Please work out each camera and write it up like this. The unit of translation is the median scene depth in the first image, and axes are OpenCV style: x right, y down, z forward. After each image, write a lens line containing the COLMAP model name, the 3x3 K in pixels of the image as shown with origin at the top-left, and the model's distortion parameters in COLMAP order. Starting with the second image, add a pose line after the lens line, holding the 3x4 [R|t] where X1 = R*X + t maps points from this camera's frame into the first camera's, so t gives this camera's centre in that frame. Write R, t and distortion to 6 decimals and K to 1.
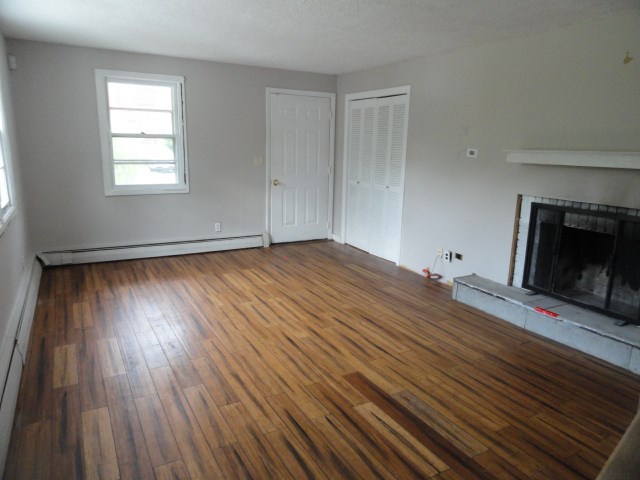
lens RADIAL K [[444.5, 0, 322.1], [0, 444.5, 239.6], [0, 0, 1]] dist [-0.004058, 0.001283]
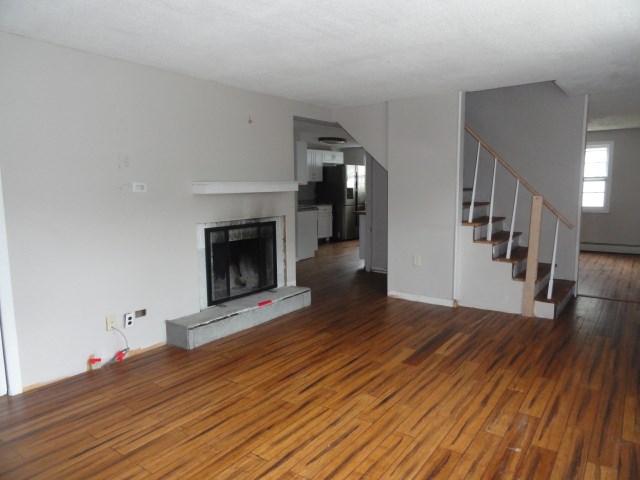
lens RADIAL K [[444.5, 0, 322.1], [0, 444.5, 239.6], [0, 0, 1]] dist [-0.004058, 0.001283]
pose [[-0.414328, -0.127877, 0.901099, -0.741494], [0.191940, 0.955535, 0.223857, -0.283736], [-0.889658, 0.265707, -0.371361, 1.312697]]
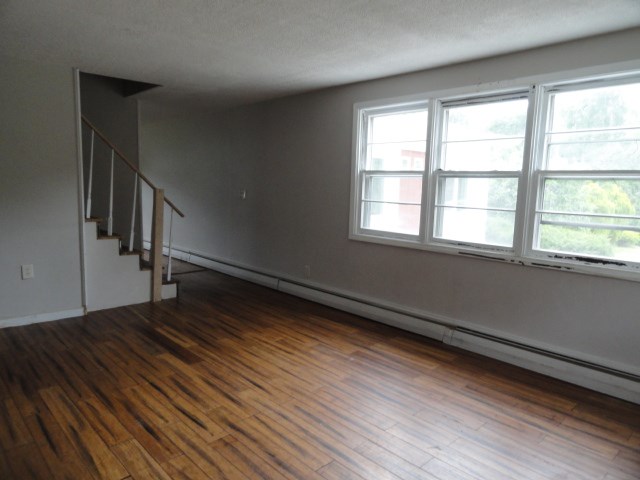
lens RADIAL K [[444.5, 0, 322.1], [0, 444.5, 239.6], [0, 0, 1]] dist [-0.004058, 0.001283]
pose [[-0.970217, -0.018213, -0.241551, 0.024730], [-0.096667, 0.943441, 0.317136, -0.343137], [0.222113, 0.331040, -0.917103, 1.709771]]
